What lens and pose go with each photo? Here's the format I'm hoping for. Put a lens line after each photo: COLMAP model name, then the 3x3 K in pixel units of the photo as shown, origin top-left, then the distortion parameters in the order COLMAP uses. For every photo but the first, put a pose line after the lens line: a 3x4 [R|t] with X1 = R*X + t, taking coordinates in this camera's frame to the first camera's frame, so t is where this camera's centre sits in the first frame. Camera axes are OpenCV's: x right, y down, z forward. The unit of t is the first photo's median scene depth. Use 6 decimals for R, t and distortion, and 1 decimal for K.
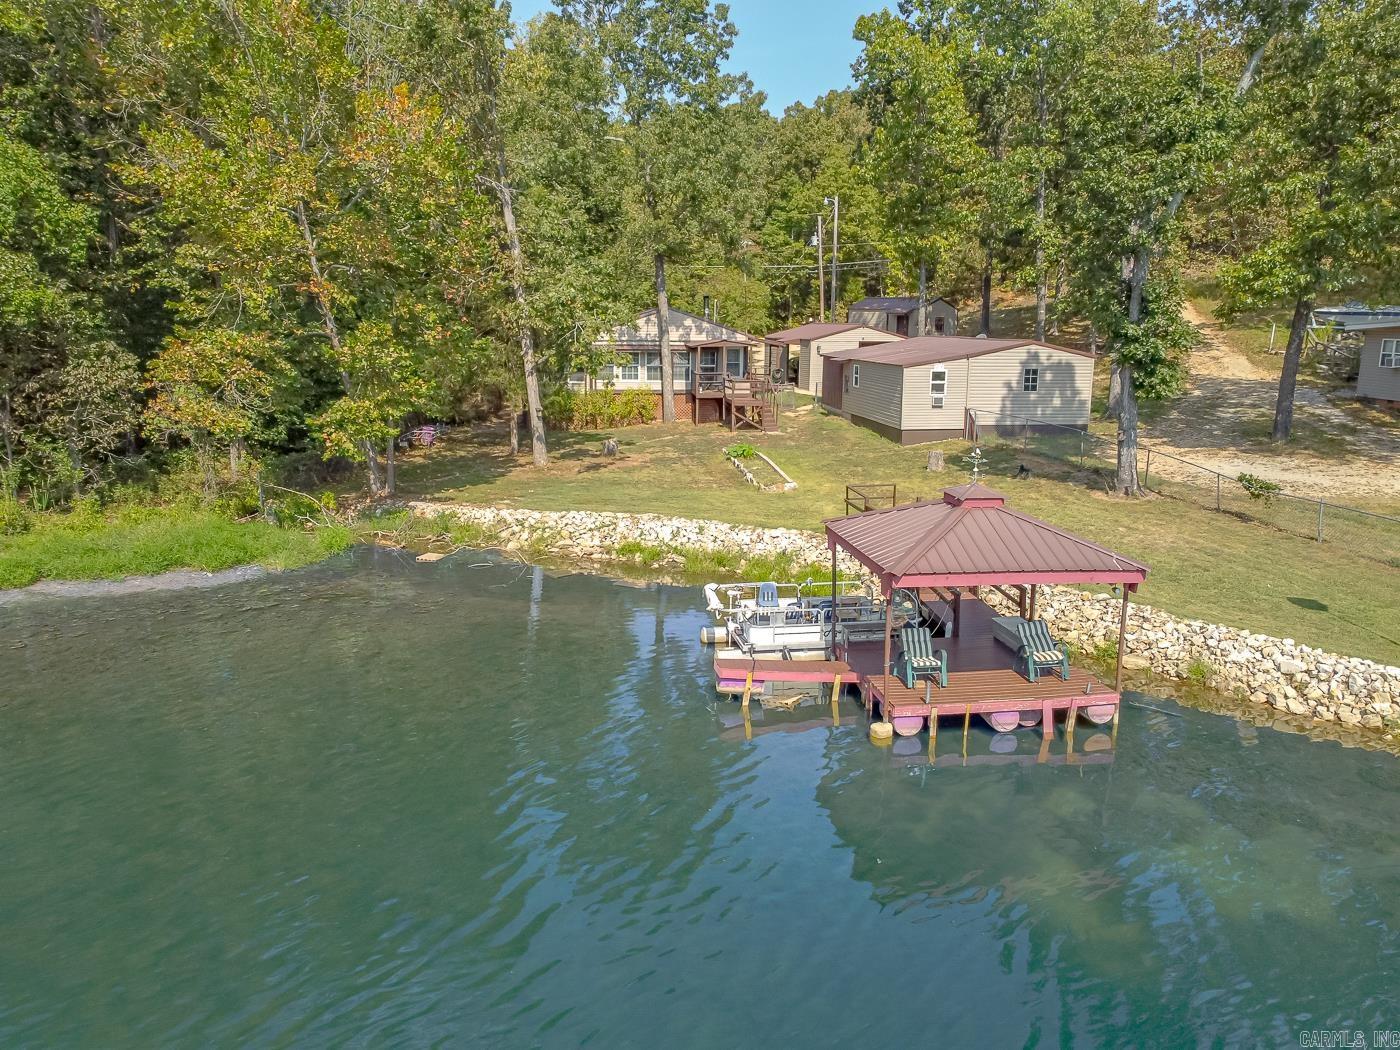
lens RADIAL K [[1069.9, 0, 700.0], [0, 1069.9, 525.0], [0, 0, 1]] dist [0.003773, 0.001211]
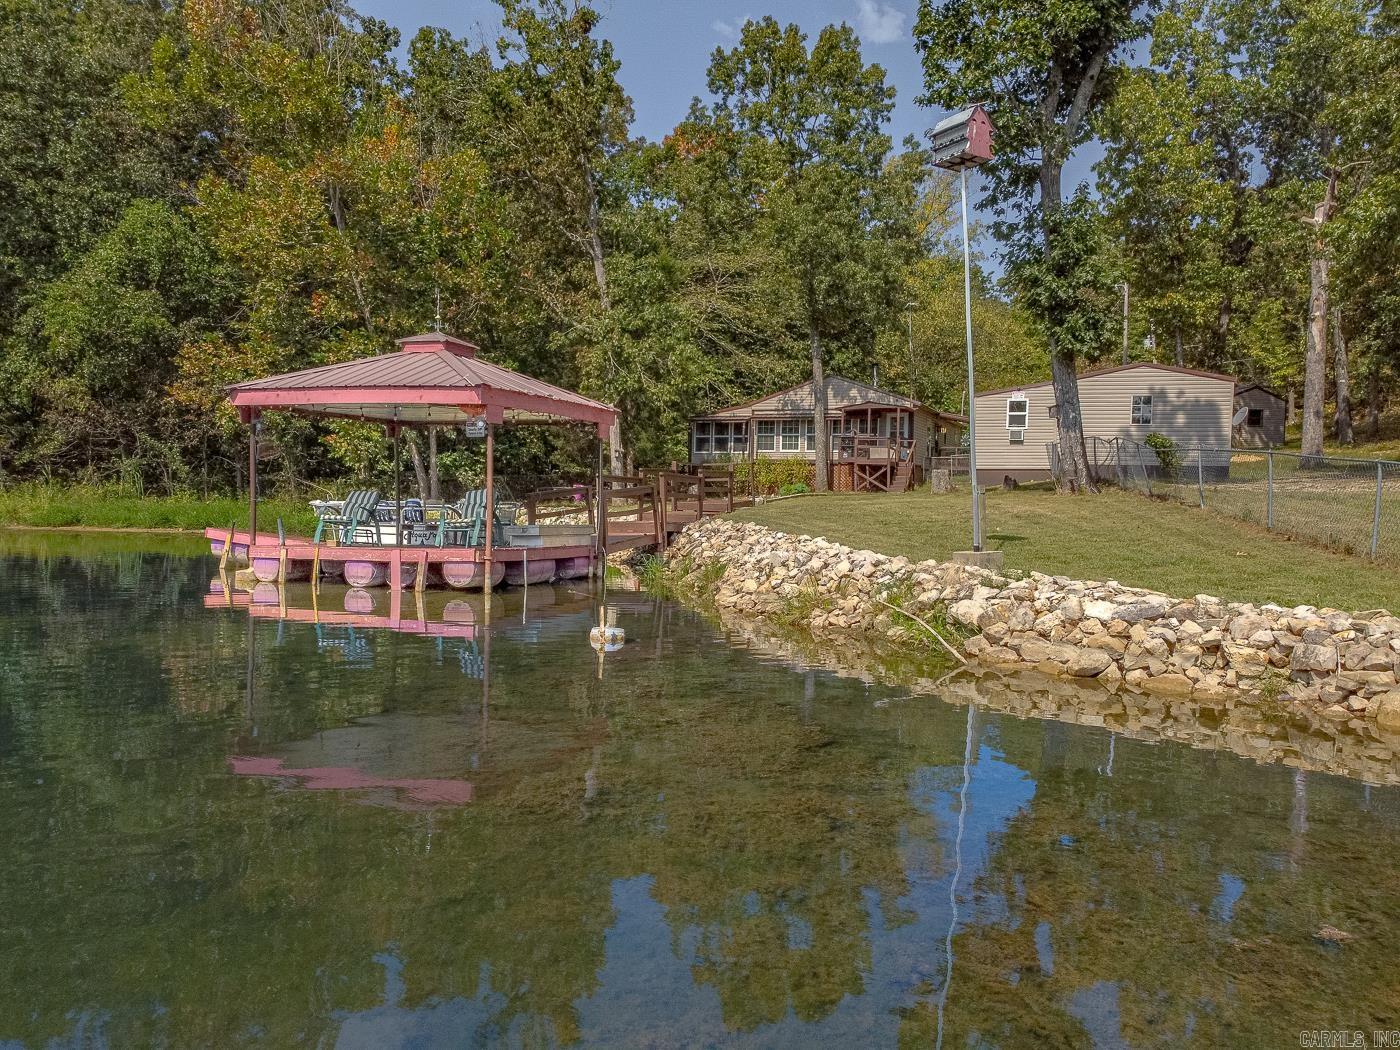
lens RADIAL K [[1069.9, 0, 700.0], [0, 1069.9, 525.0], [0, 0, 1]] dist [0.003773, 0.001211]
pose [[0.881456, 0.020930, -0.471801, 0.403684], [-0.102884, 0.983533, -0.148584, 0.105934], [0.460922, 0.179511, 0.869095, 0.161319]]
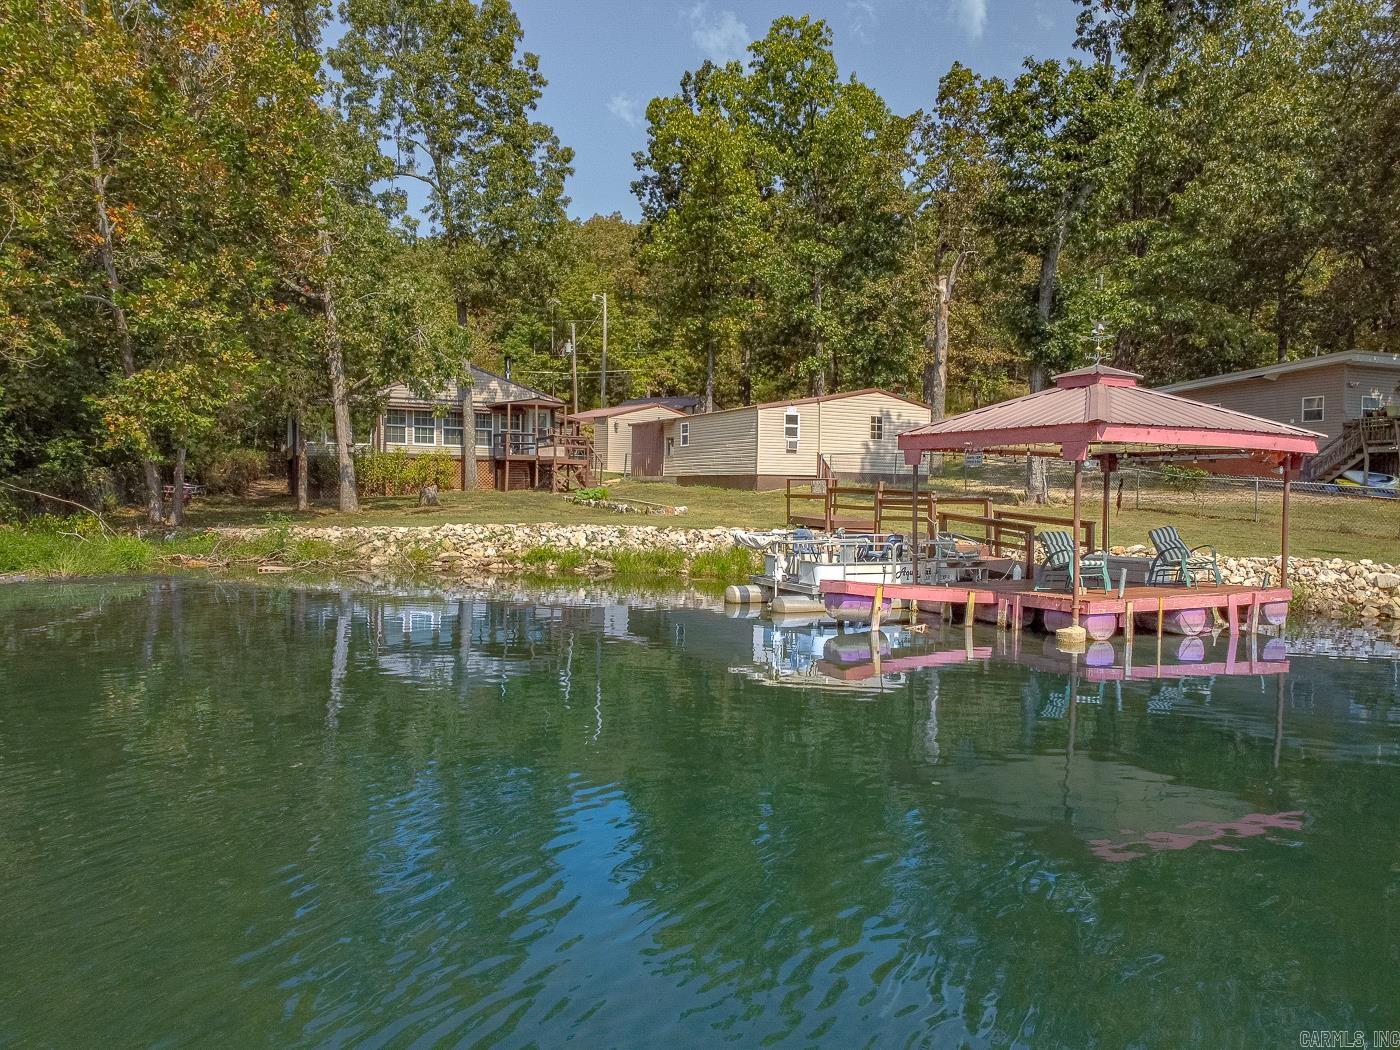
lens RADIAL K [[1069.9, 0, 700.0], [0, 1069.9, 525.0], [0, 0, 1]] dist [0.003773, 0.001211]
pose [[0.954123, -0.000560, 0.299415, -0.141026], [0.047752, 0.987484, -0.150318, 0.093439], [-0.295583, 0.157719, 0.942208, 0.139443]]
